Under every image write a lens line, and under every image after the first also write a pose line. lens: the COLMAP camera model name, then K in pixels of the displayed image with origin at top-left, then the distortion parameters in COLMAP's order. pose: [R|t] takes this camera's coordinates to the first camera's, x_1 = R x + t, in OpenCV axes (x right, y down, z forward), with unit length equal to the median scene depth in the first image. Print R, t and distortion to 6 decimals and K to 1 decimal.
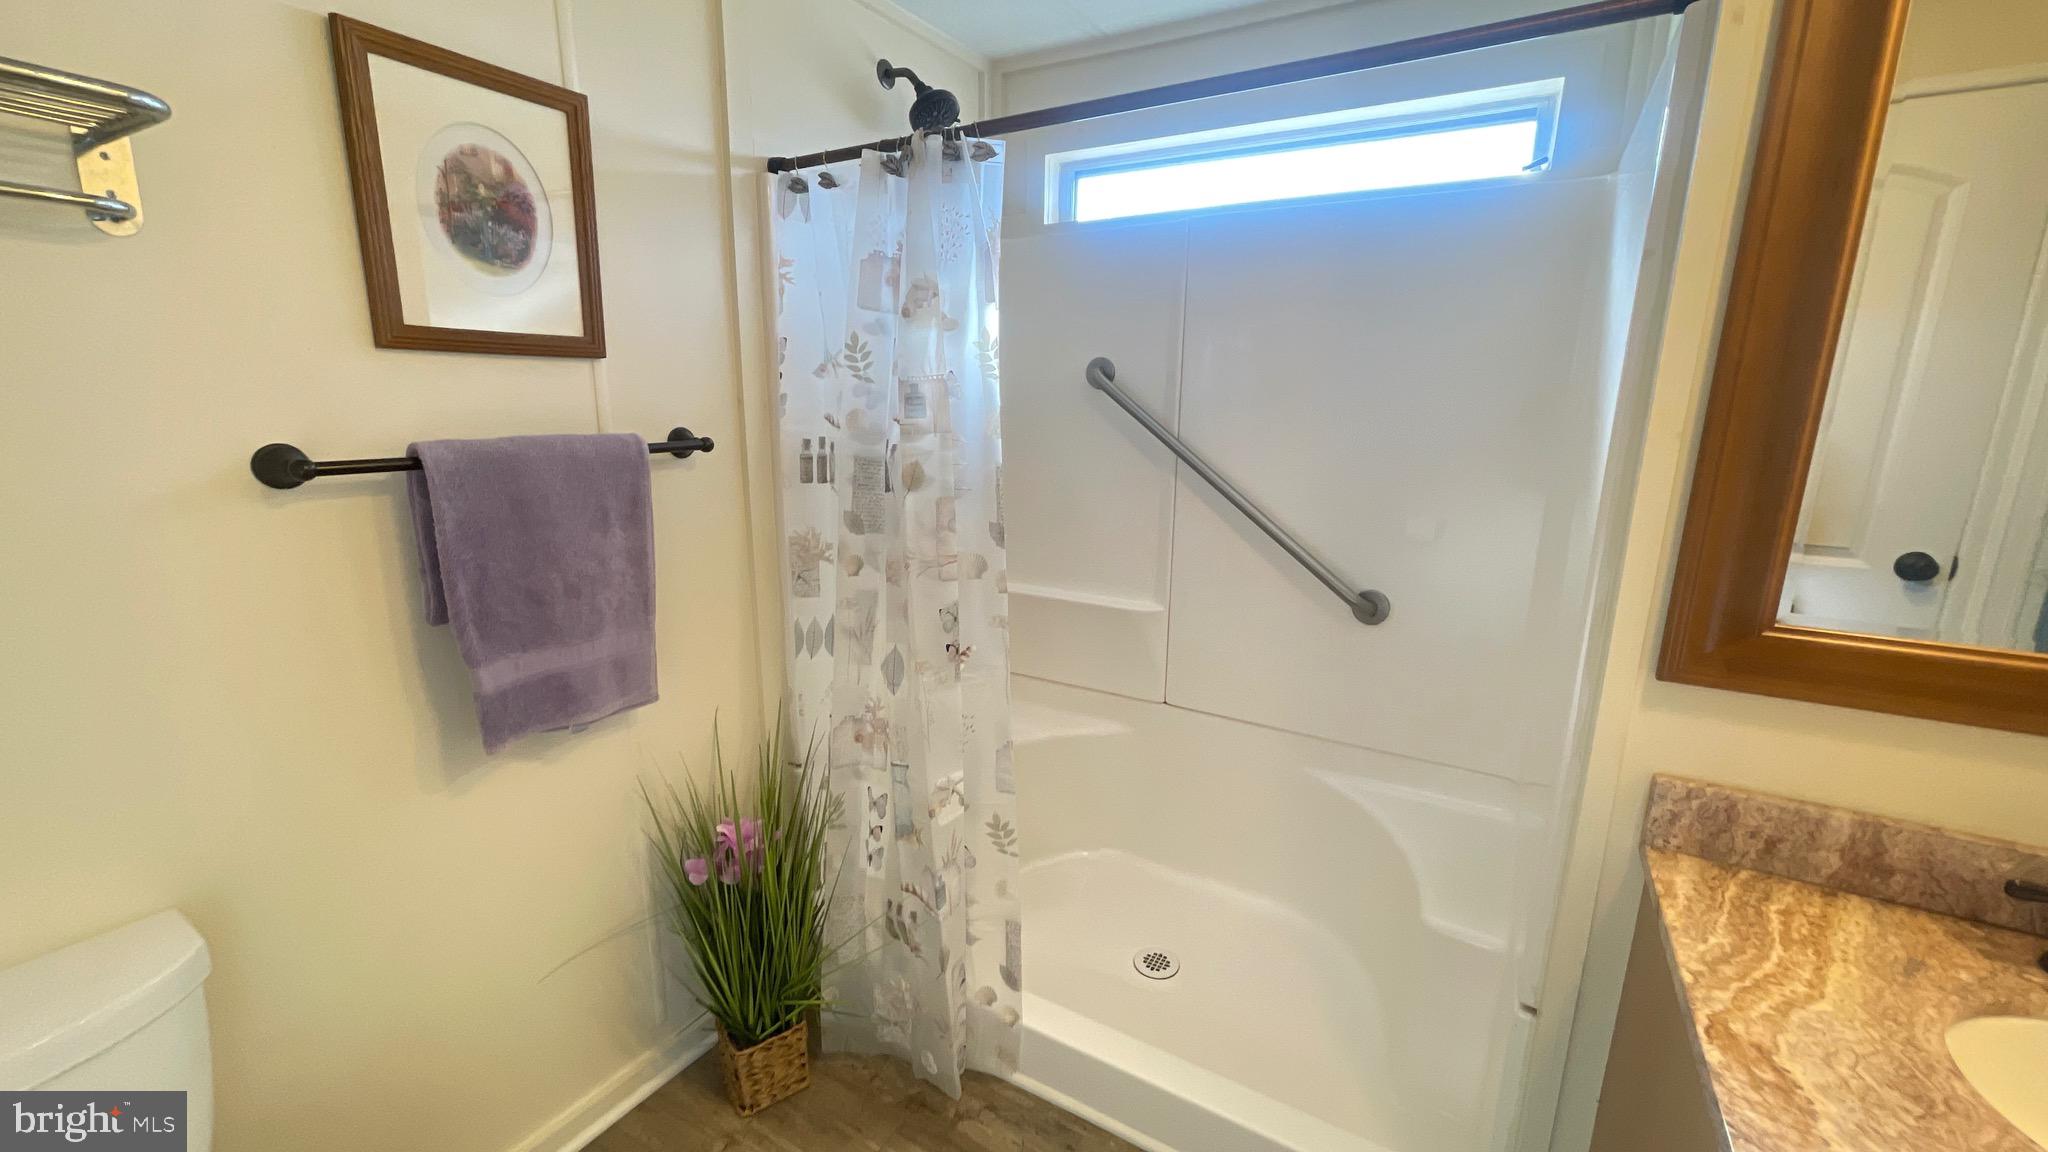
lens RADIAL K [[824.8, 0, 1017.3], [0, 824.8, 576.2], [0, 0, 1]] dist [0.000769, 0.000673]
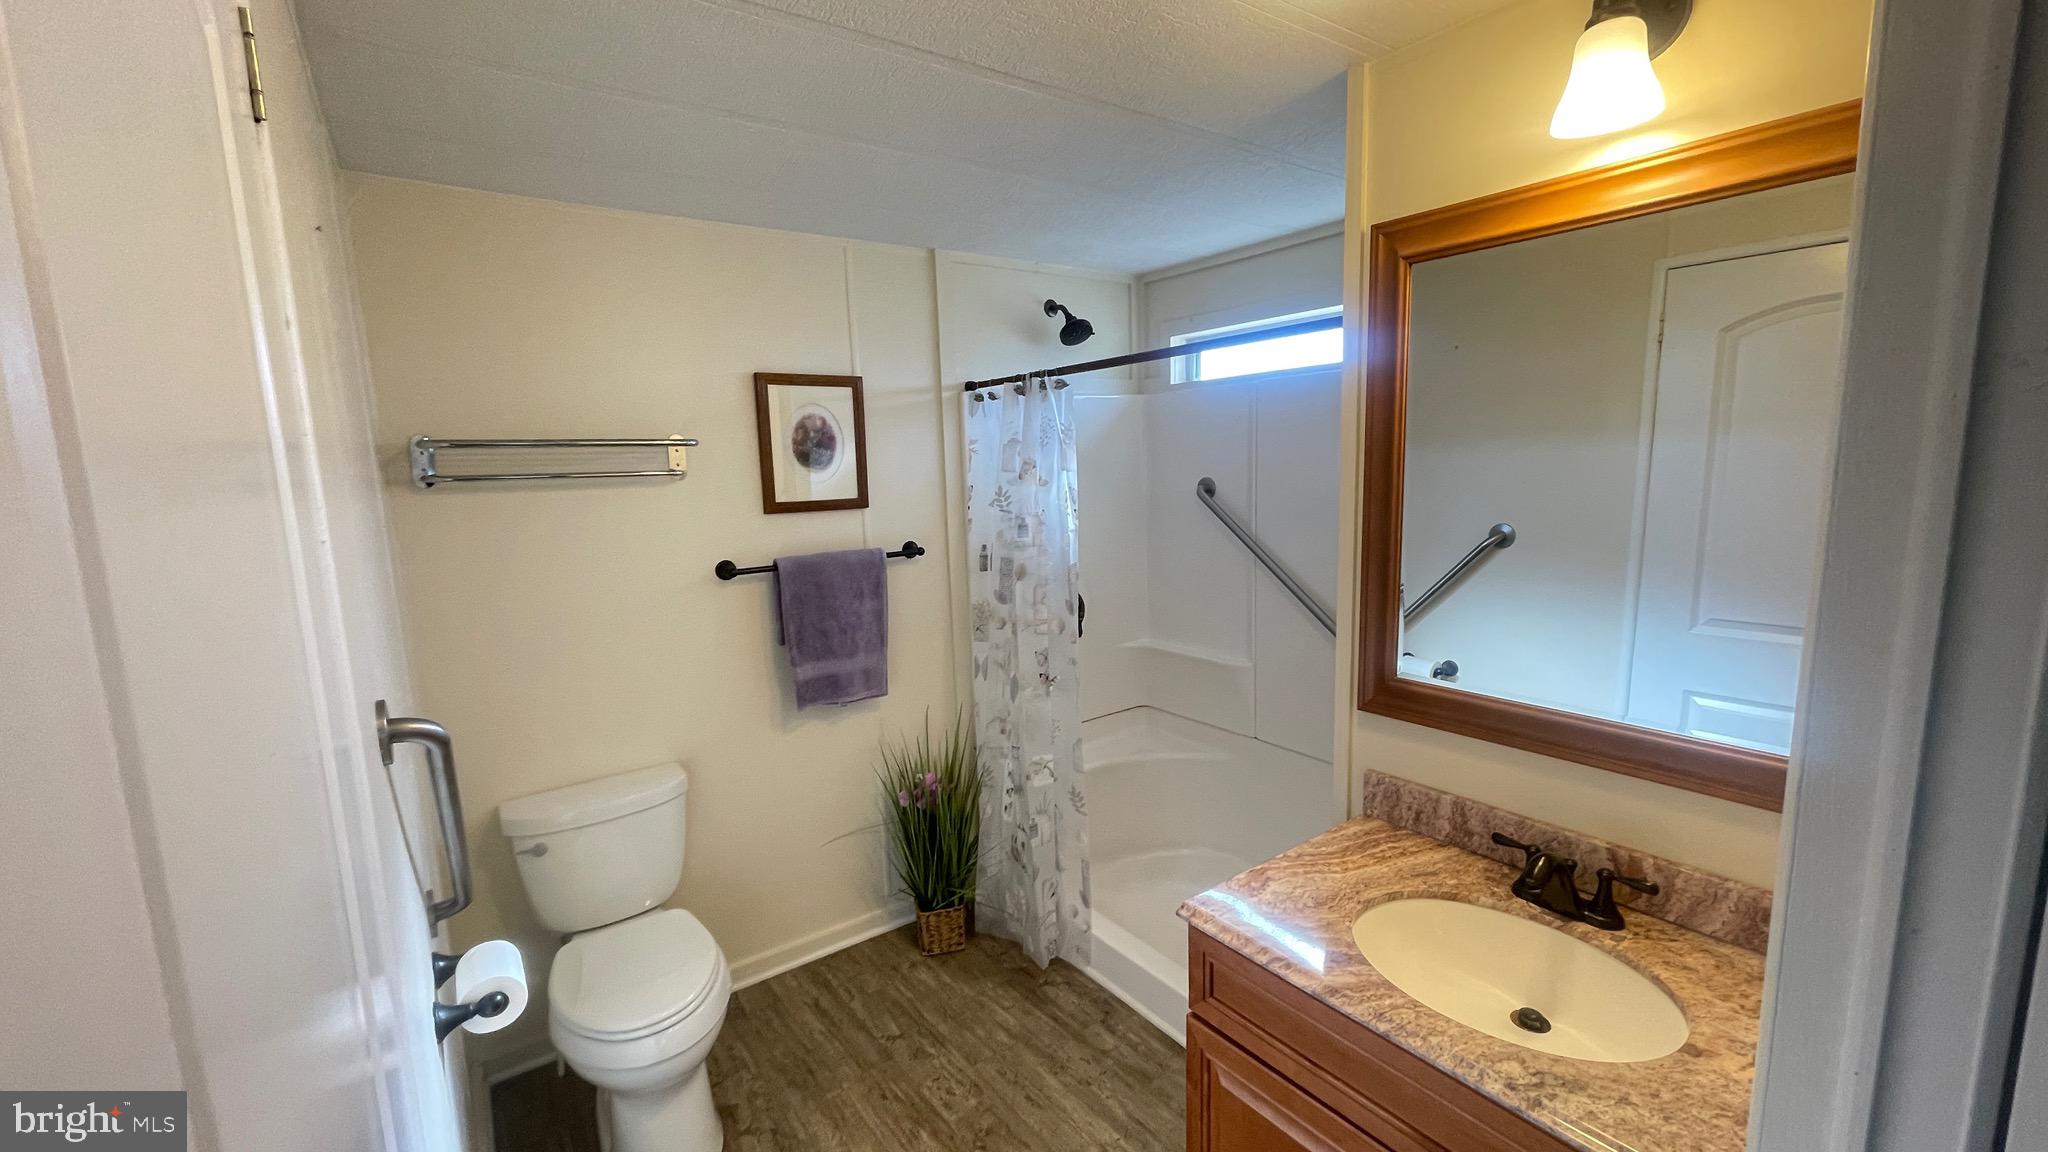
lens RADIAL K [[829.5, 0, 1024.0], [0, 829.5, 576.0], [0, 0, 1]] dist [0.028205, 0.000100]
pose [[0.920657, 0.013483, -0.390140, 0.517615], [-0.040497, 0.997310, -0.061099, -0.008693], [0.388267, 0.072051, 0.918726, -0.534316]]
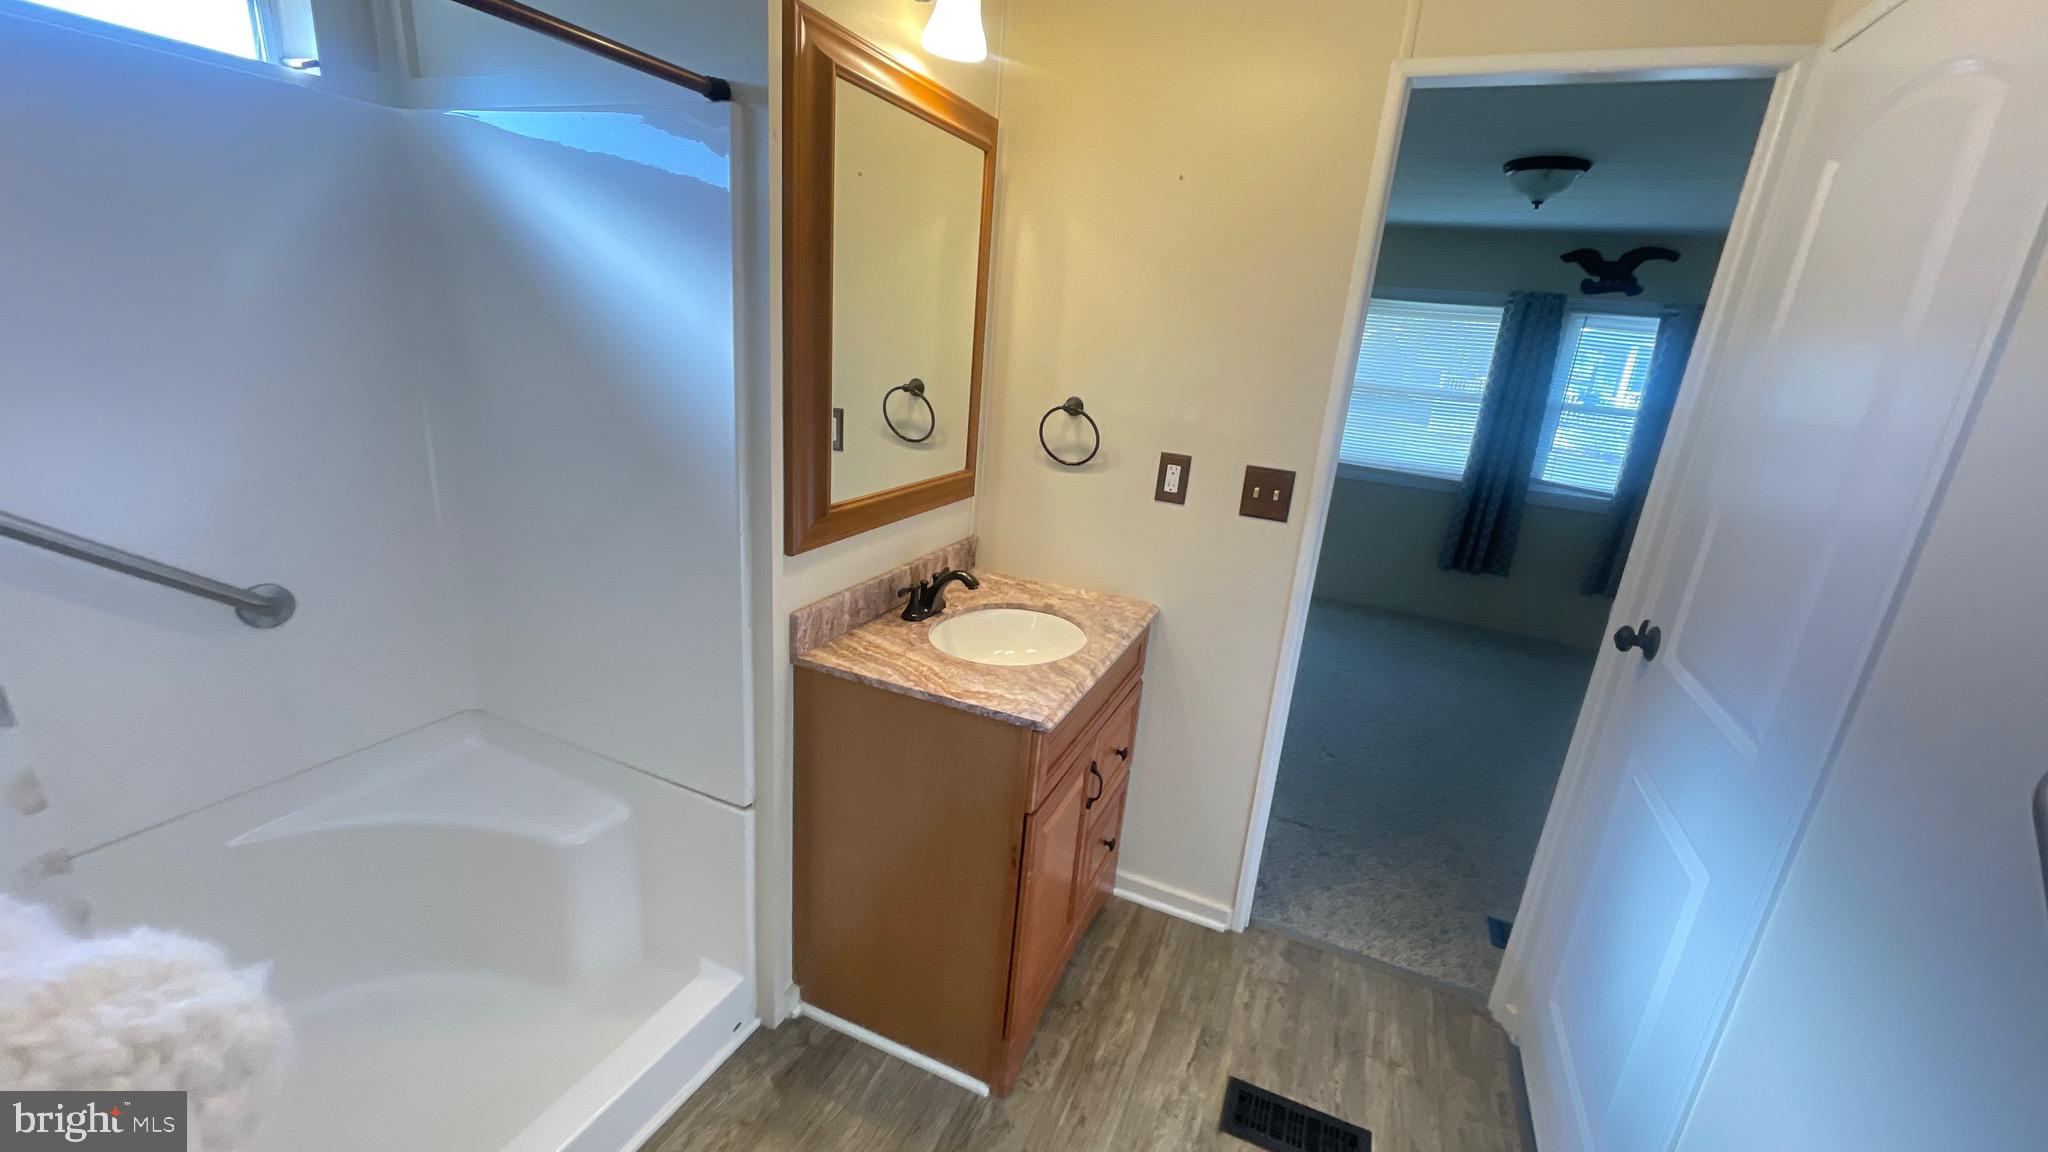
lens RADIAL K [[824.8, 0, 1017.3], [0, 824.8, 576.2], [0, 0, 1]] dist [0.000769, 0.000673]
pose [[-0.127408, -0.302590, 0.944567, -0.501672], [0.135982, 0.938006, 0.318831, -0.180570], [-0.982485, 0.169066, -0.078363, 0.450887]]
